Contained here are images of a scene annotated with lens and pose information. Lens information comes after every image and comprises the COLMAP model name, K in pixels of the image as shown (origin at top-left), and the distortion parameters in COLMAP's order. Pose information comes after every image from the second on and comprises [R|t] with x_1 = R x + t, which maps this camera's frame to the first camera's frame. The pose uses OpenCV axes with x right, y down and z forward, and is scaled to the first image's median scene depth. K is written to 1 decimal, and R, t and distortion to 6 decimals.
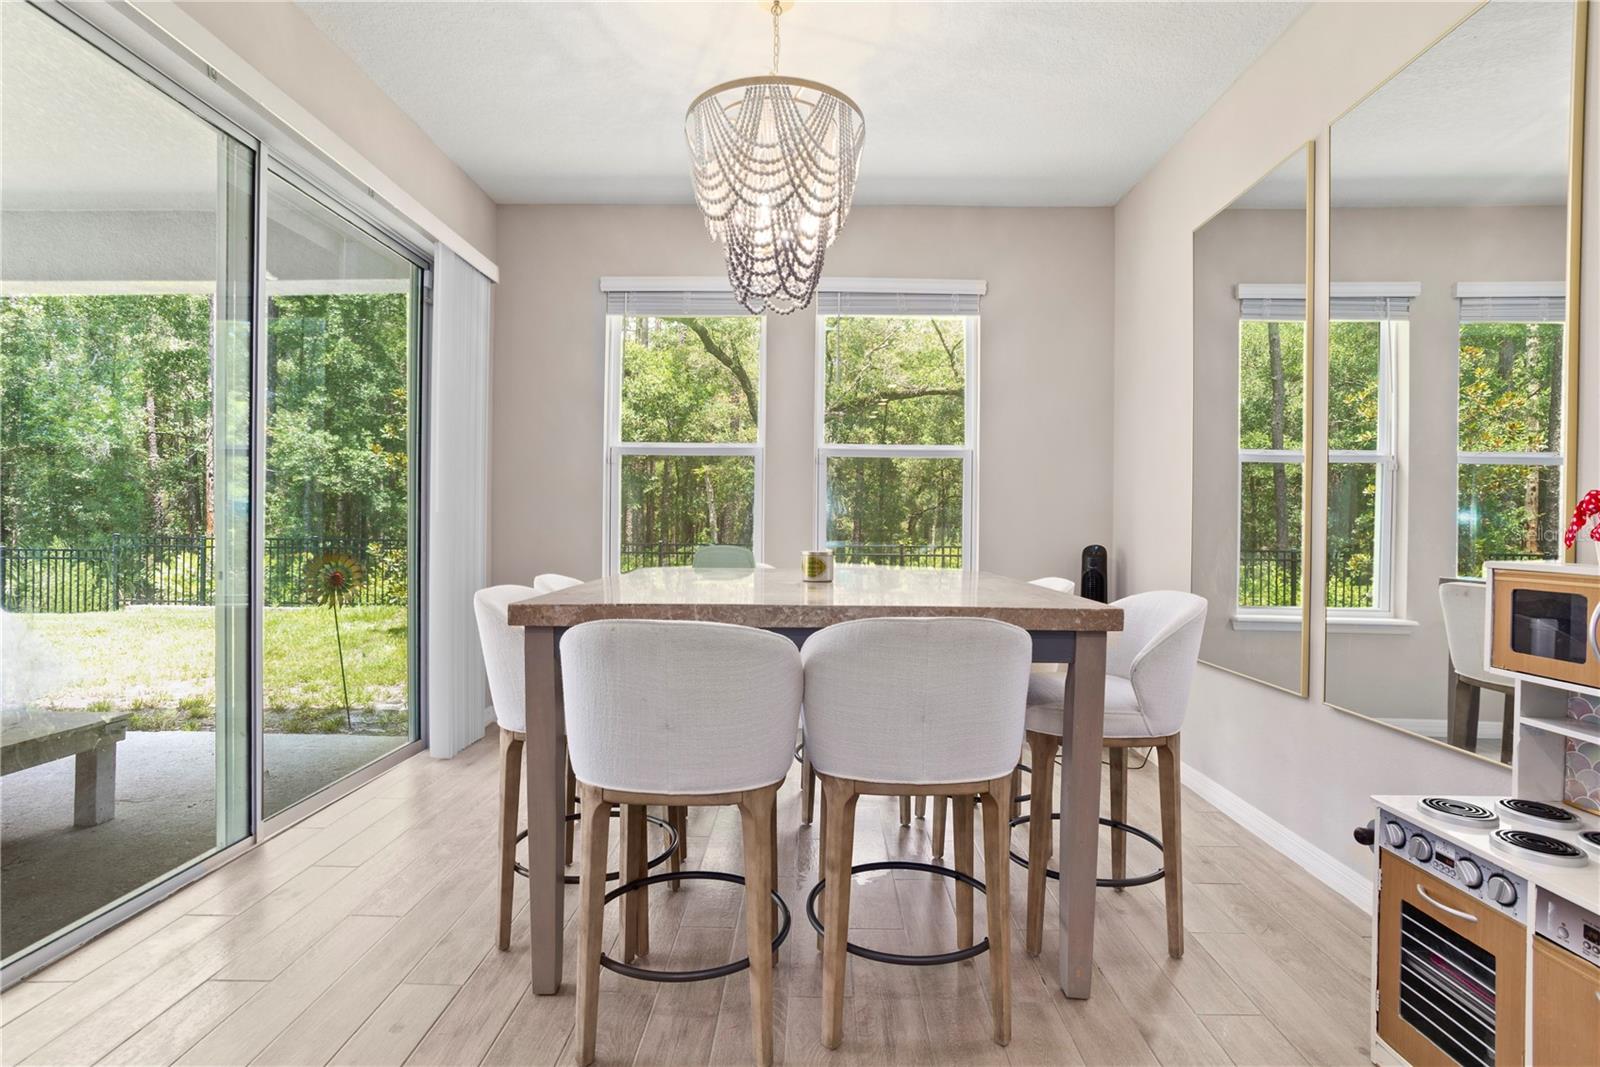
lens RADIAL K [[787.8, 0, 802.2], [0, 787.8, 523.1], [0, 0, 1]] dist [-0.054201, 0.029283]
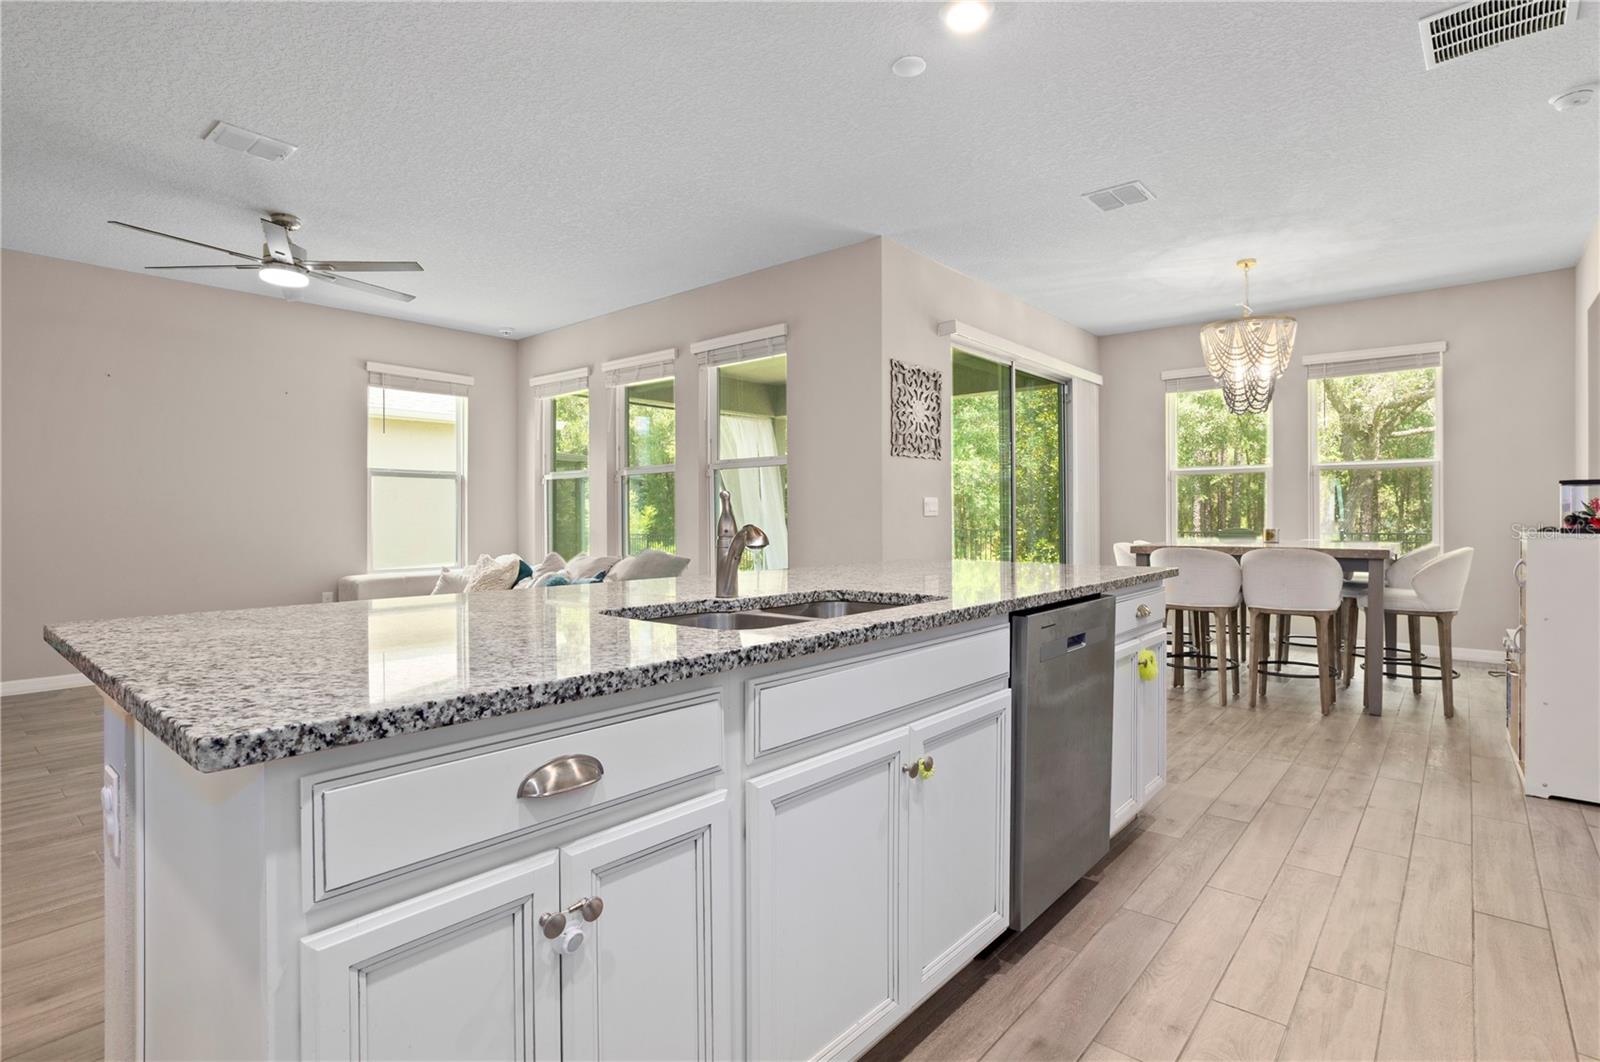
lens RADIAL K [[787.8, 0, 802.2], [0, 787.8, 520.6], [0, 0, 1]] dist [-0.054201, 0.029283]
pose [[0.770218, -0.014022, -0.637626, 0.376020], [0.017103, 0.999853, -0.001327, -0.004964], [0.637551, -0.009883, 0.770345, -1.411635]]
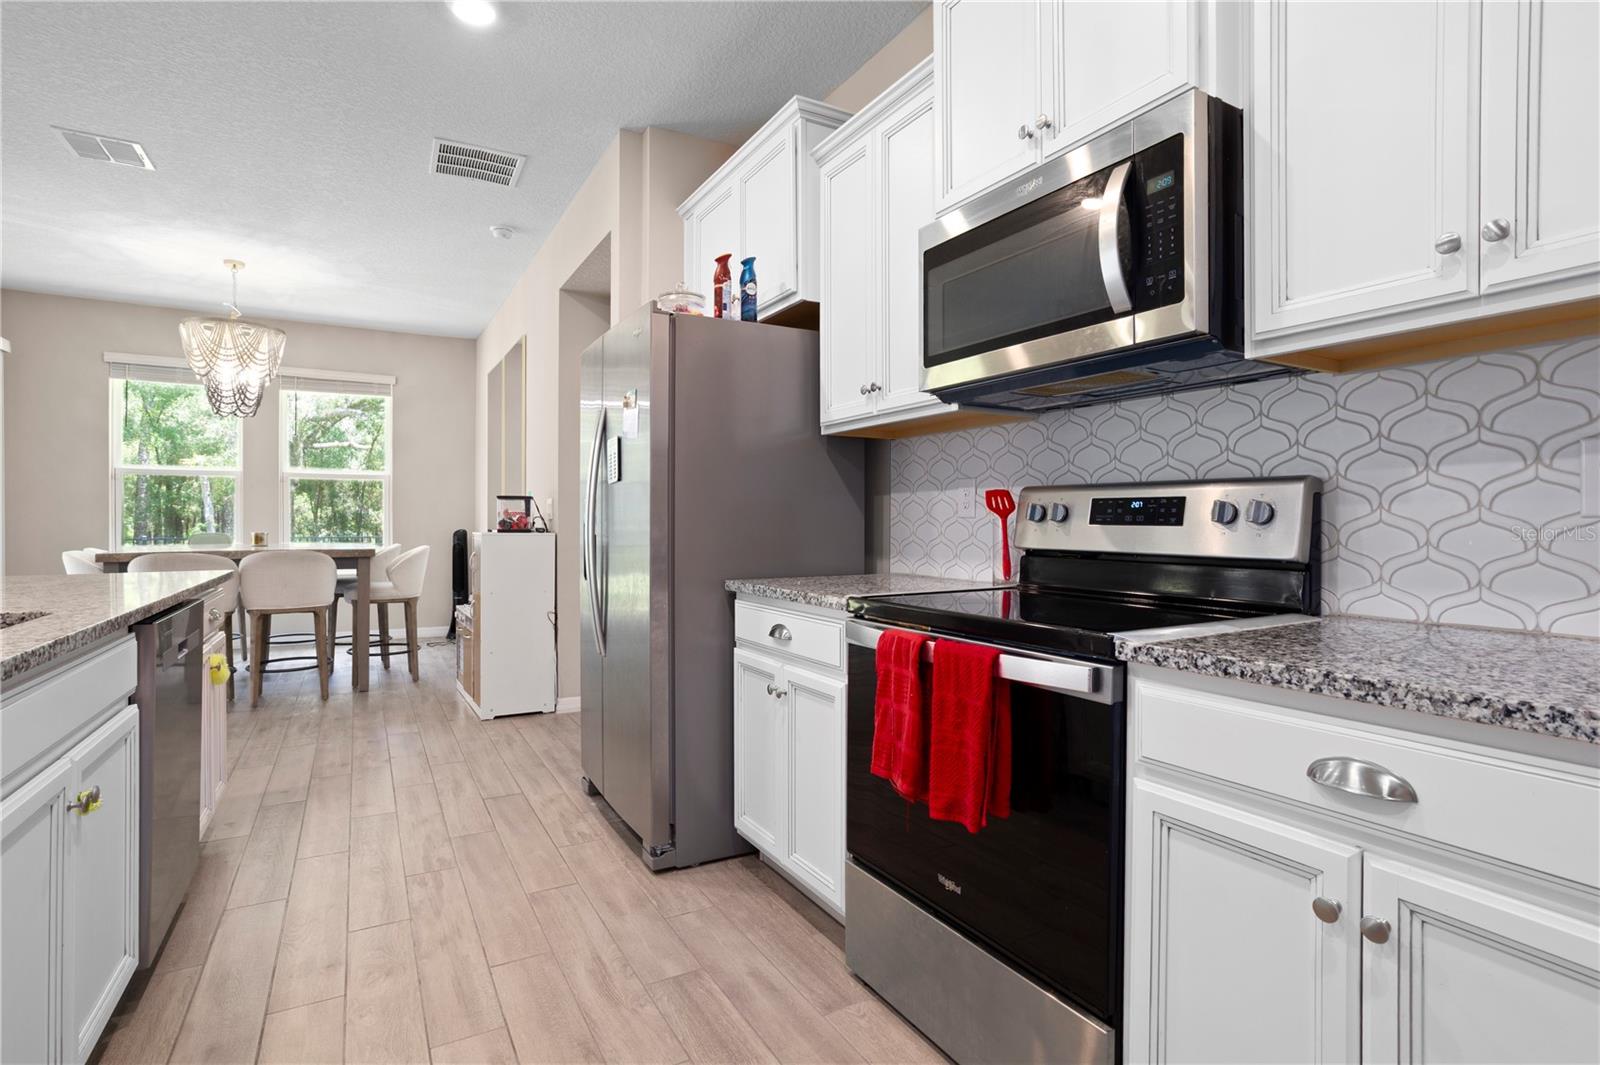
lens RADIAL K [[787.8, 0, 802.2], [0, 787.8, 522.1], [0, 0, 1]] dist [-0.054201, 0.029283]
pose [[0.857147, -0.010723, 0.514960, 0.204925], [0.006457, 0.999928, 0.010073, -0.004533], [-0.515031, -0.005309, 0.857155, -1.587246]]
